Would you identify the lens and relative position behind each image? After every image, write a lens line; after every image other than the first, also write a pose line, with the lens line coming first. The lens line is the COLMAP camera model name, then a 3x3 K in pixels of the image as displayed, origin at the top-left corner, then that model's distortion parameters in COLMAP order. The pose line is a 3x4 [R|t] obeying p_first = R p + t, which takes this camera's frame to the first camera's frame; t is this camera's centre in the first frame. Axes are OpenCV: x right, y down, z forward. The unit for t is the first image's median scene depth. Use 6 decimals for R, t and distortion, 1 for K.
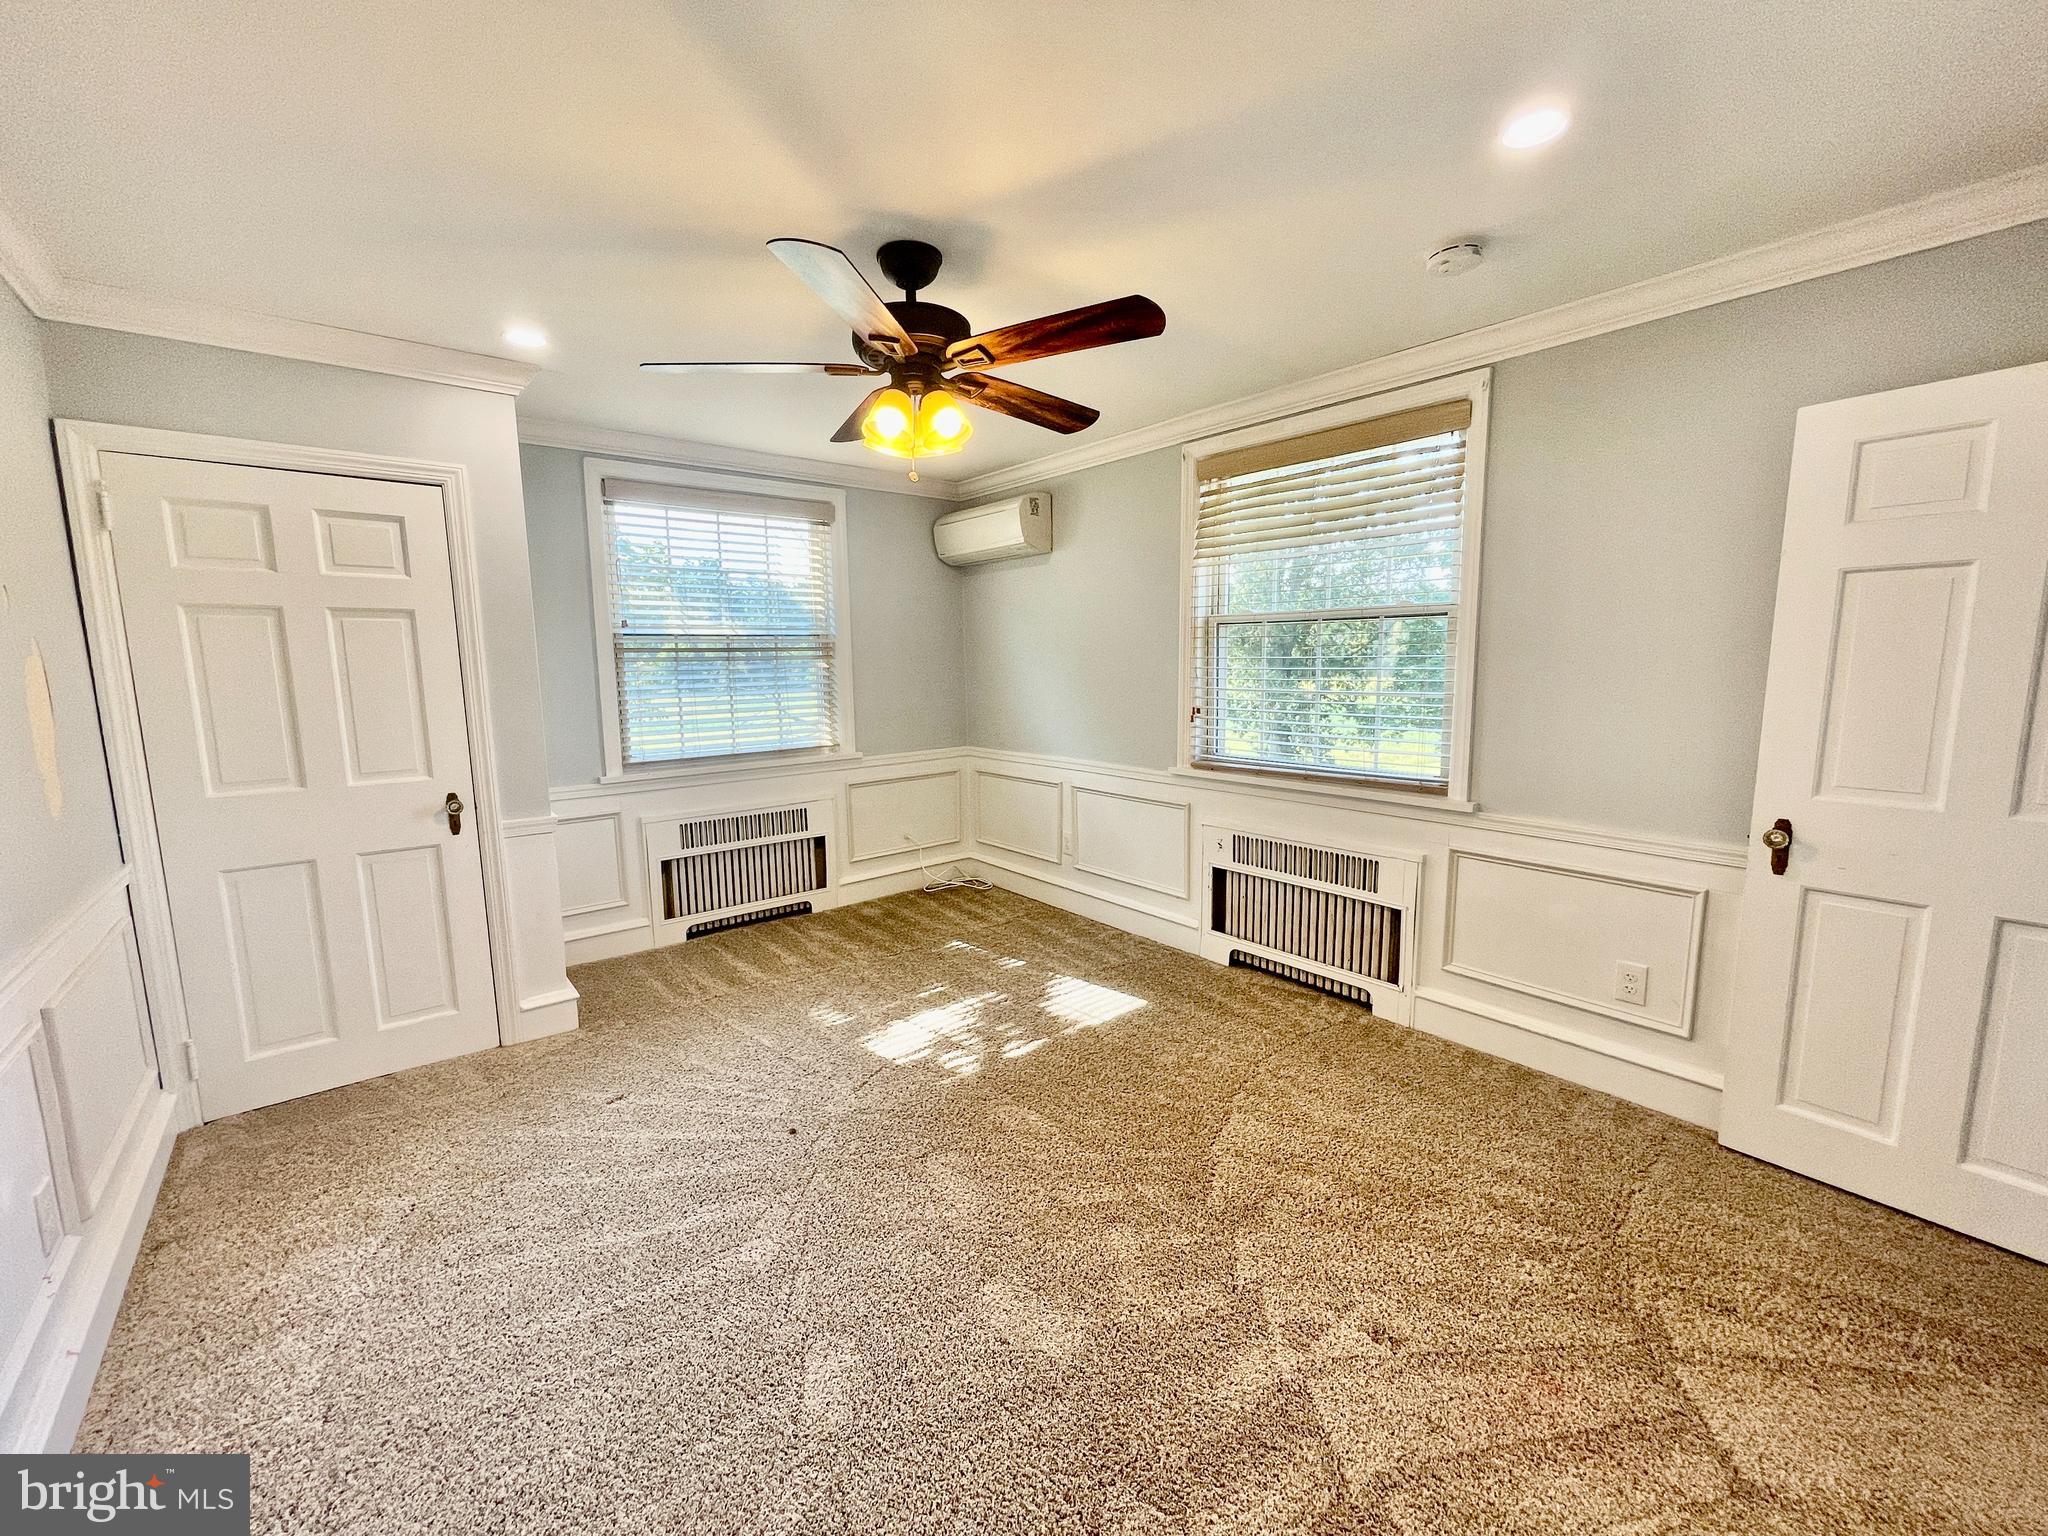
lens RADIAL K [[825.9, 0, 1028.6], [0, 825.9, 771.4], [0, 0, 1]] dist [-0.002435, 0.000569]
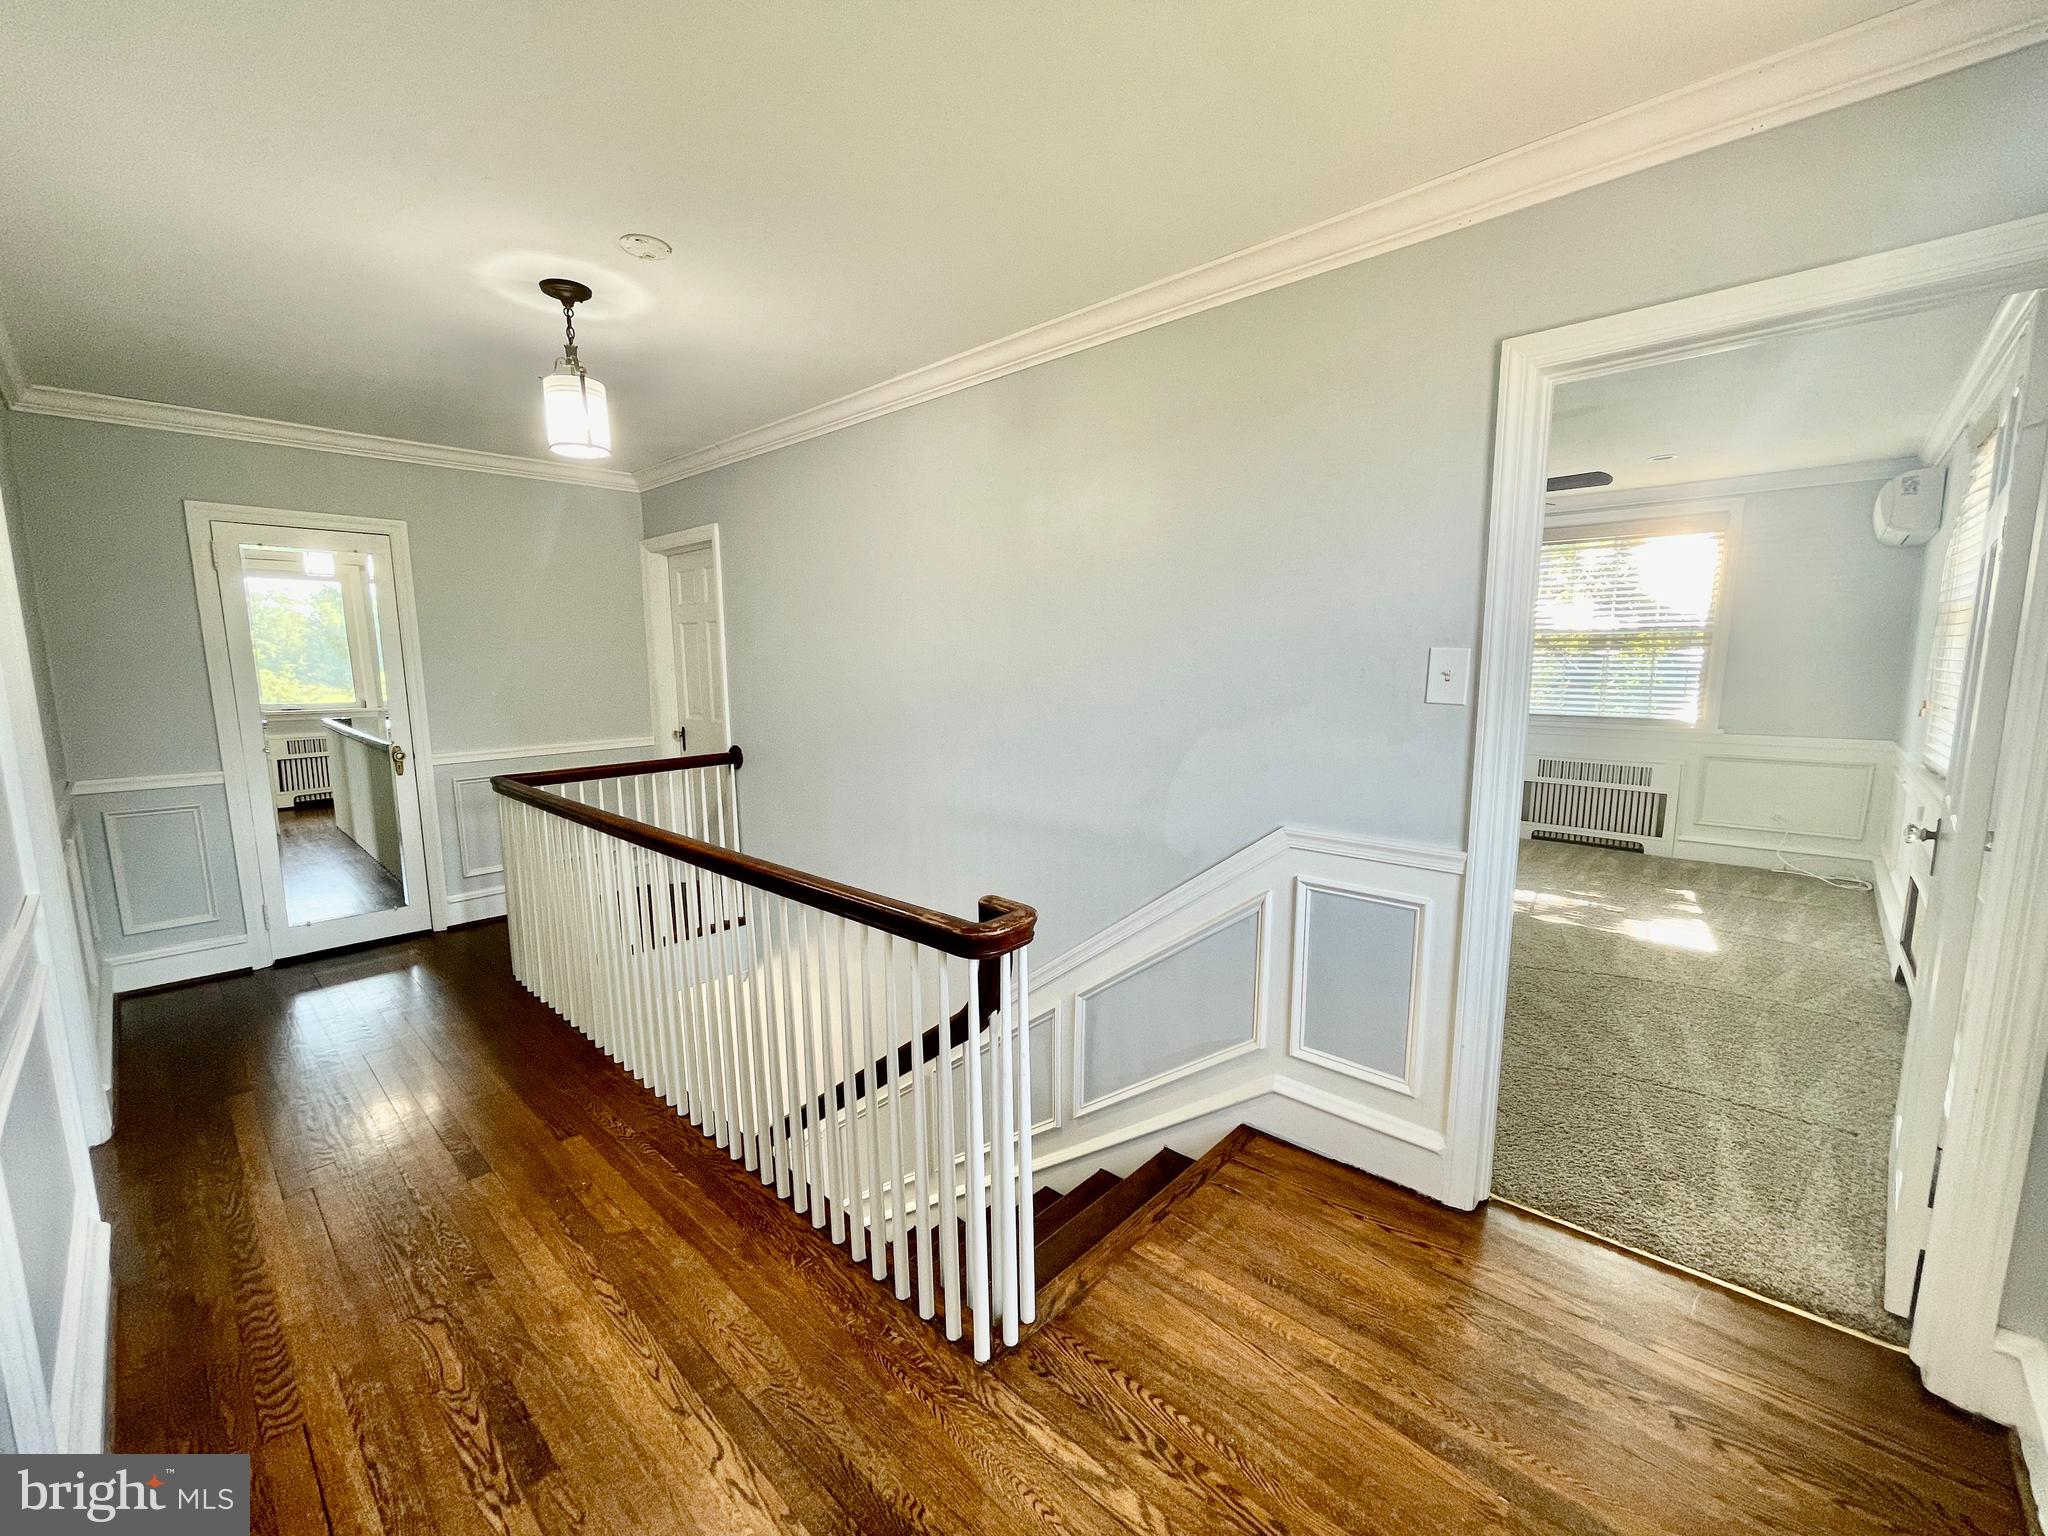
lens RADIAL K [[825.9, 0, 1023.3], [0, 825.9, 771.1], [0, 0, 1]] dist [-0.002435, 0.000569]
pose [[0.123458, 0.151131, -0.980774, 0.884228], [-0.130589, 0.982214, 0.134915, 0.005546], [0.983720, 0.111422, 0.140998, -0.102390]]
